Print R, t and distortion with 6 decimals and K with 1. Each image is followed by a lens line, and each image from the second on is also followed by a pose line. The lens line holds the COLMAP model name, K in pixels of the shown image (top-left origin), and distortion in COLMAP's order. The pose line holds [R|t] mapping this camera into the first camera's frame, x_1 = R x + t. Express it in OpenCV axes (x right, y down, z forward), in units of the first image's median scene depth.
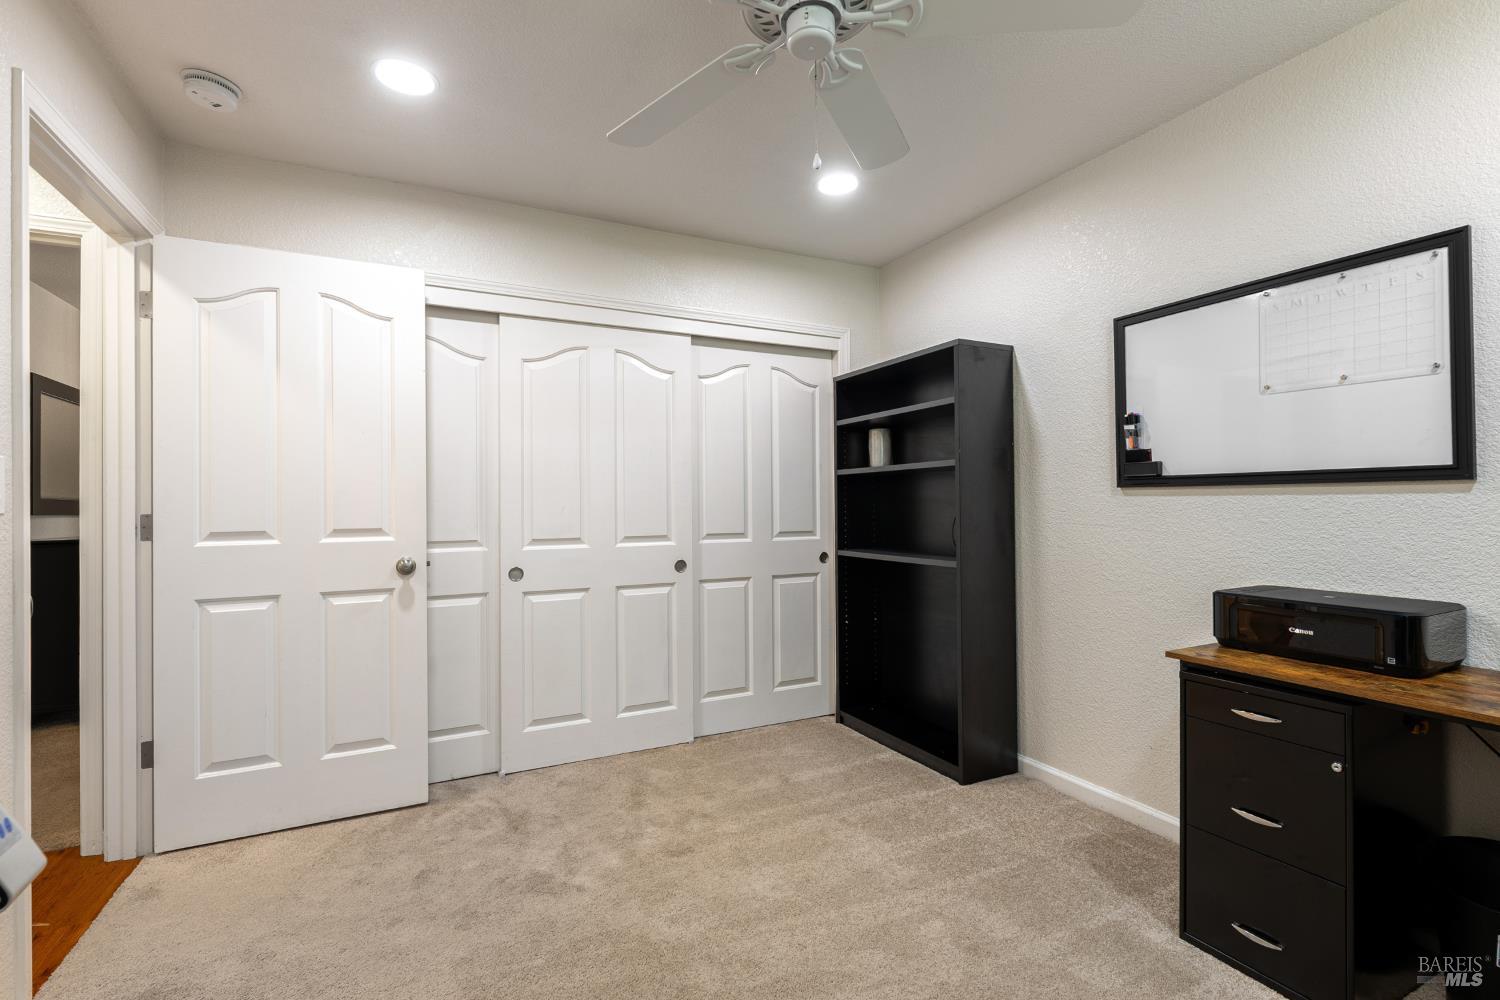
lens RADIAL K [[671.1, 0, 754.6], [0, 671.1, 498.9], [0, 0, 1]] dist [-0.000387, -0.000141]
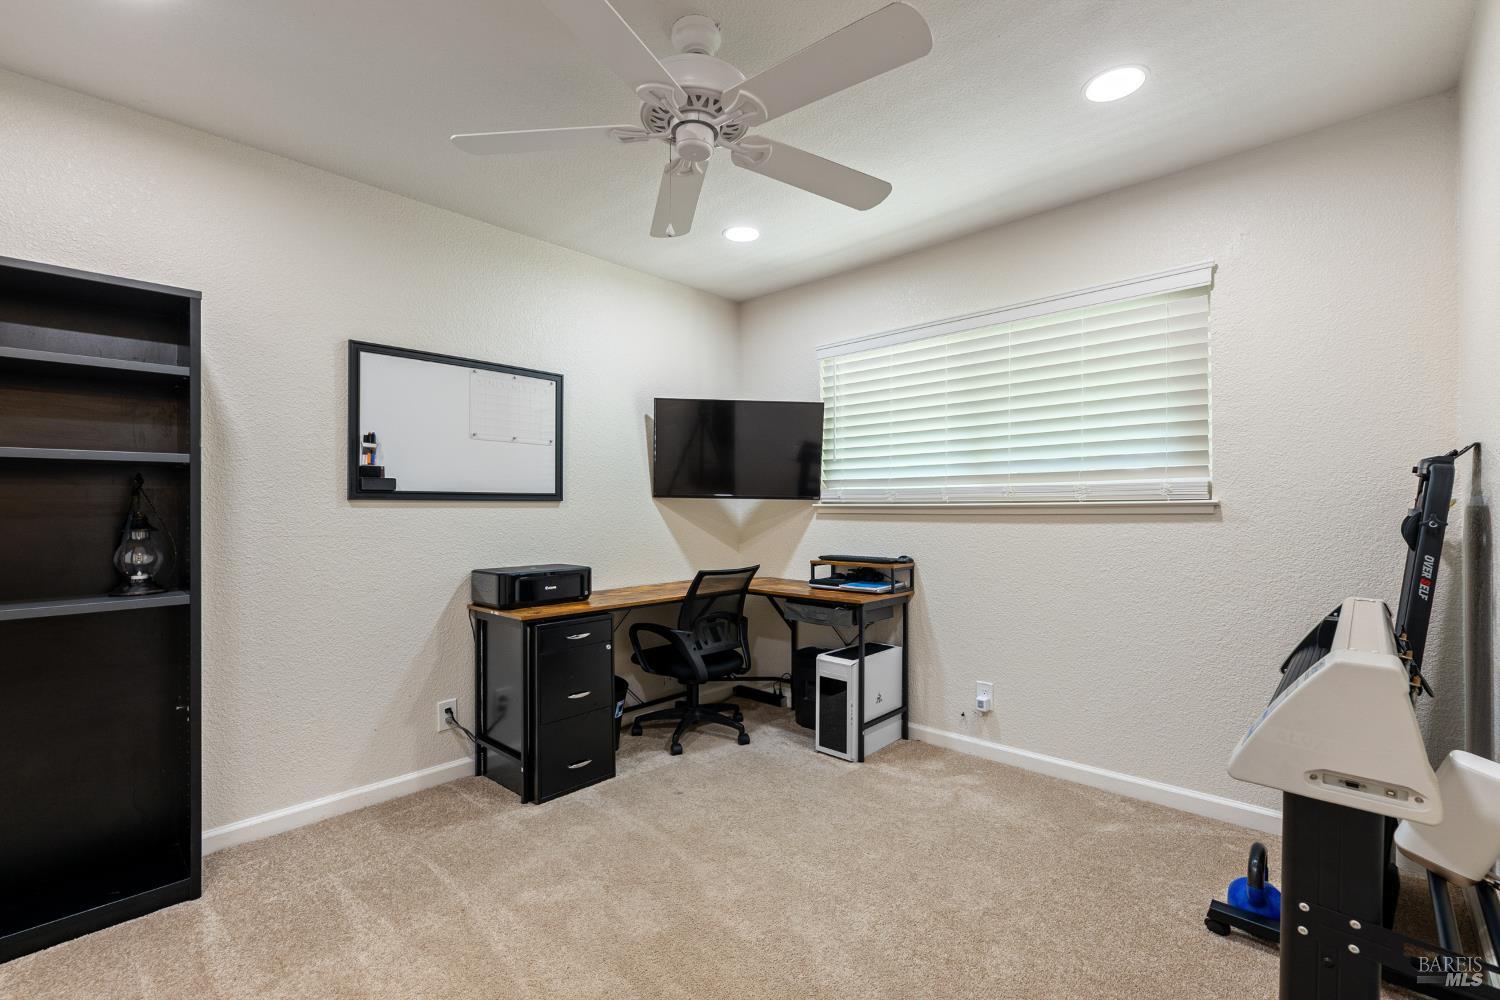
lens RADIAL K [[671.1, 0, 751.3], [0, 671.1, 501.9], [0, 0, 1]] dist [-0.000387, -0.000141]
pose [[-0.352379, 0.013665, 0.935758, -0.703508], [-0.001333, 0.999885, -0.015103, 0.002084], [-0.935857, -0.006570, -0.352320, 0.815351]]
